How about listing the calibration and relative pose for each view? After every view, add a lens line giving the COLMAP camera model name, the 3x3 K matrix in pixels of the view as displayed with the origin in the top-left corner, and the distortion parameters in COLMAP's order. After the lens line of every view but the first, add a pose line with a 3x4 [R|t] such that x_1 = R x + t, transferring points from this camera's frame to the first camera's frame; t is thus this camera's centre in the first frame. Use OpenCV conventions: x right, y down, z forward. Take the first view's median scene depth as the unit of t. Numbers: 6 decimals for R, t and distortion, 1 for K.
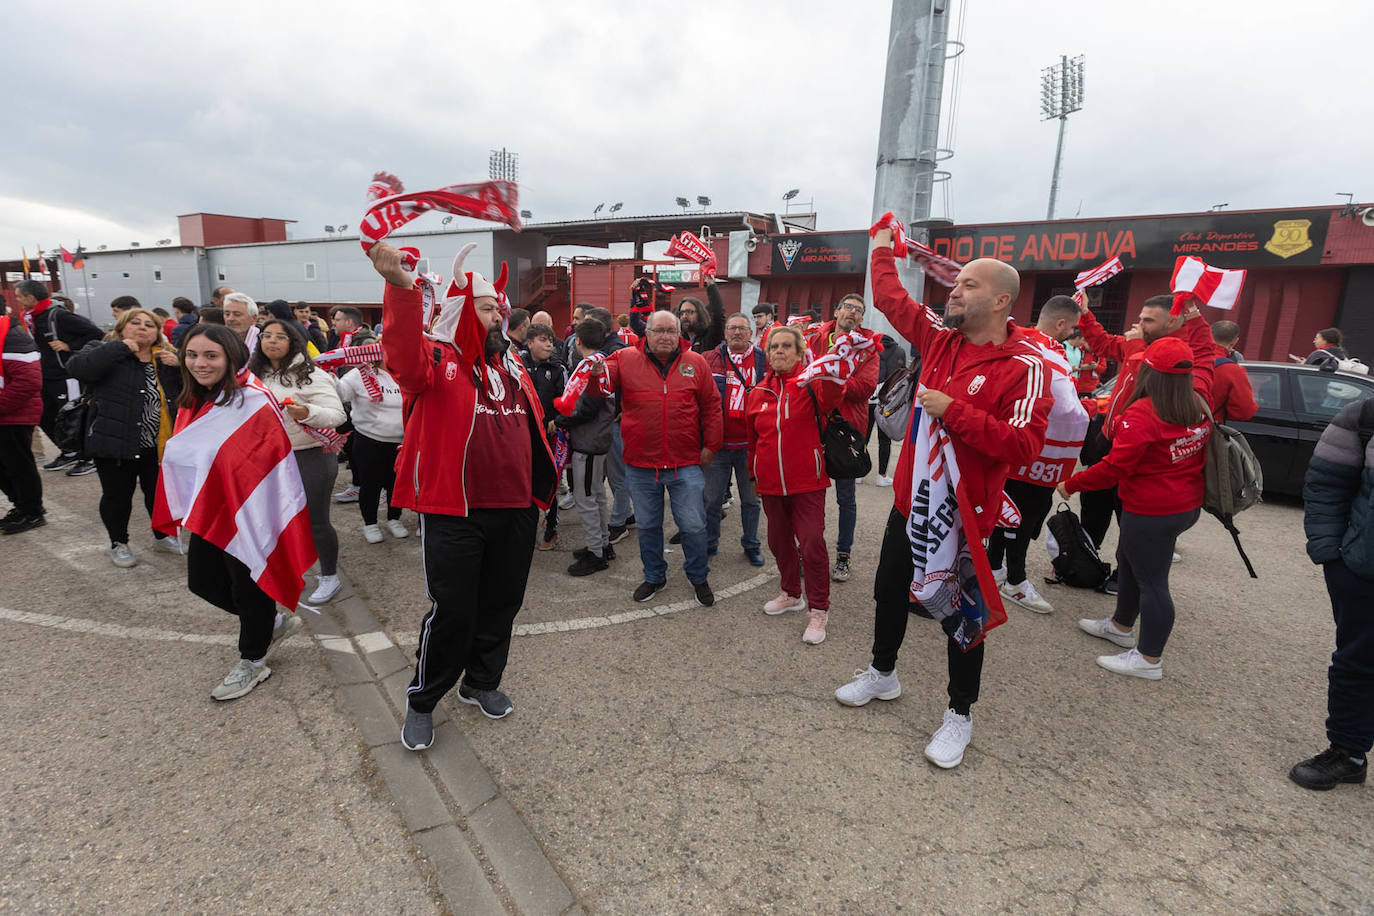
lens RADIAL K [[609.7, 0, 684.4], [0, 609.7, 450.1], [0, 0, 1]] dist [-0.000233, -0.000586]
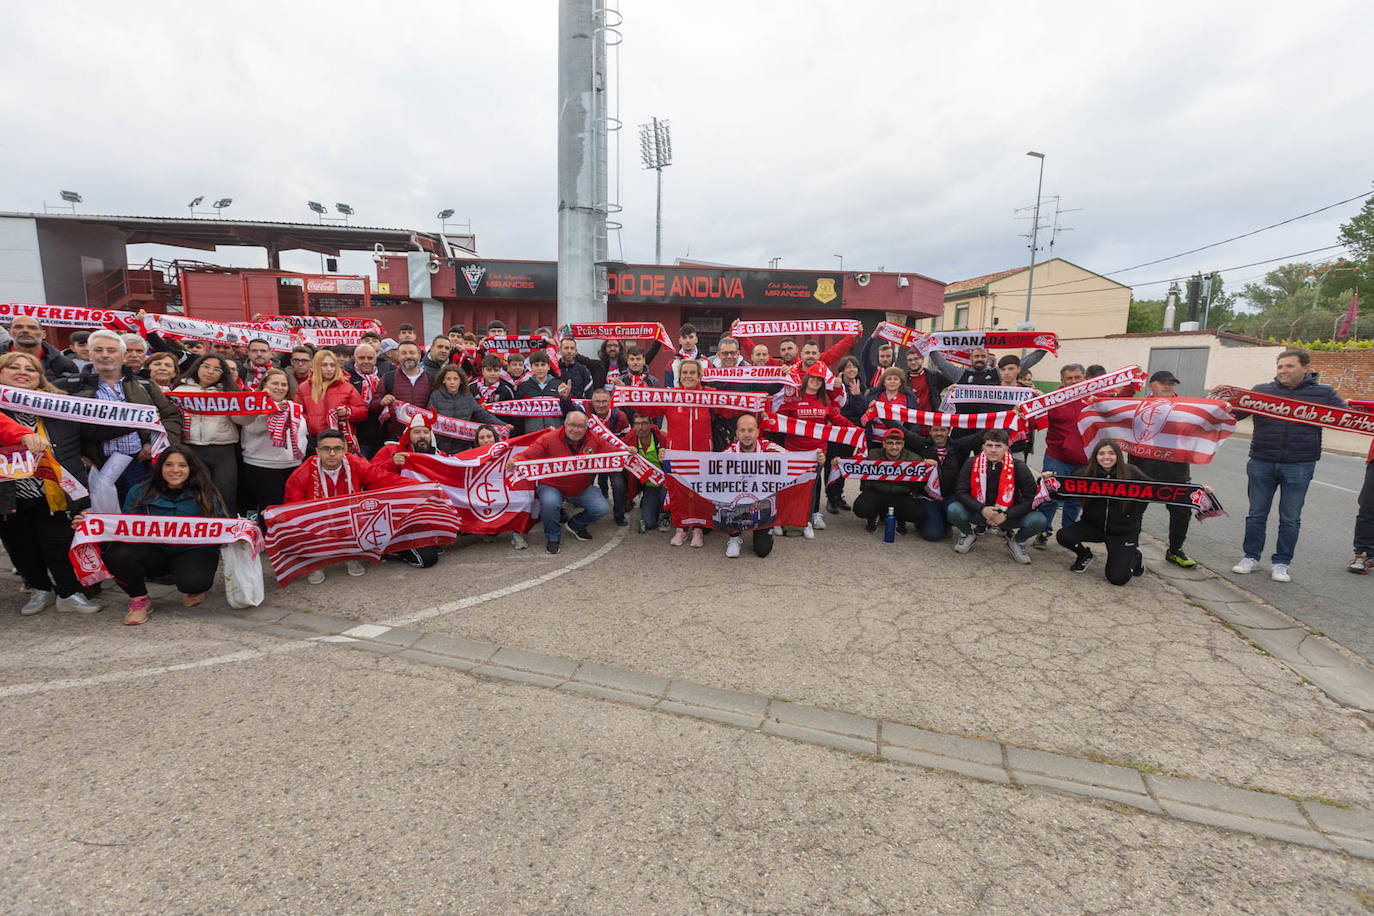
lens RADIAL K [[613.0, 0, 684.8], [0, 613.0, 456.9], [0, 0, 1]] dist [-0.000538, 0.001086]
pose [[0.841205, -0.096502, 0.532035, -0.111056], [0.104938, 0.994374, 0.014442, 0.004831], [-0.530435, 0.043682, 0.846599, -0.064860]]
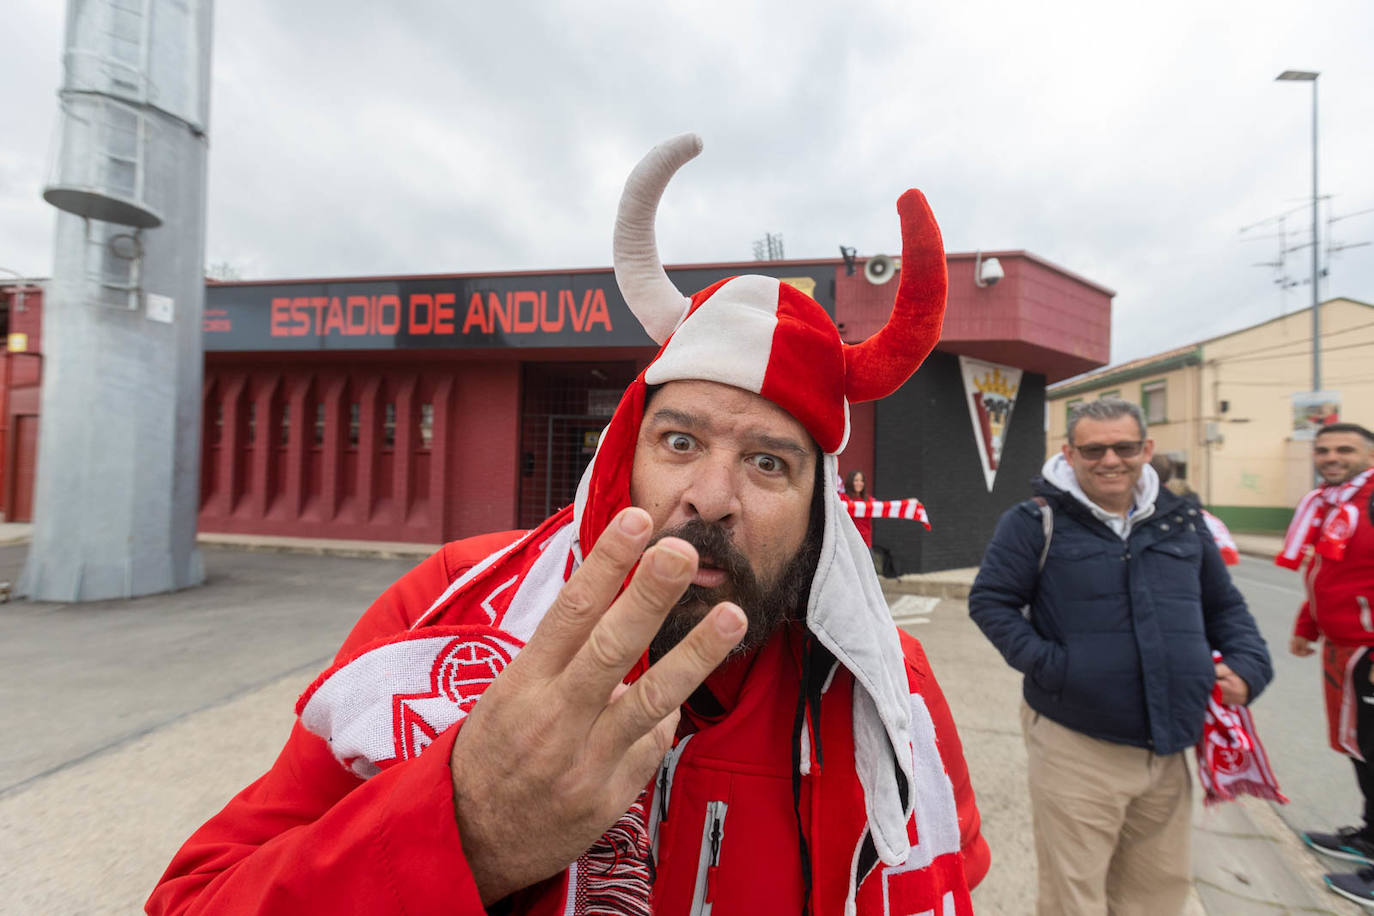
lens RADIAL K [[579.2, 0, 687.0], [0, 579.2, 458.0], [0, 0, 1]] dist [0.001289, -0.000029]
pose [[0.950230, 0.003309, 0.311533, 0.492061], [0.059458, 0.979638, -0.191765, -0.050823], [-0.305824, 0.200744, 0.930684, 0.345498]]
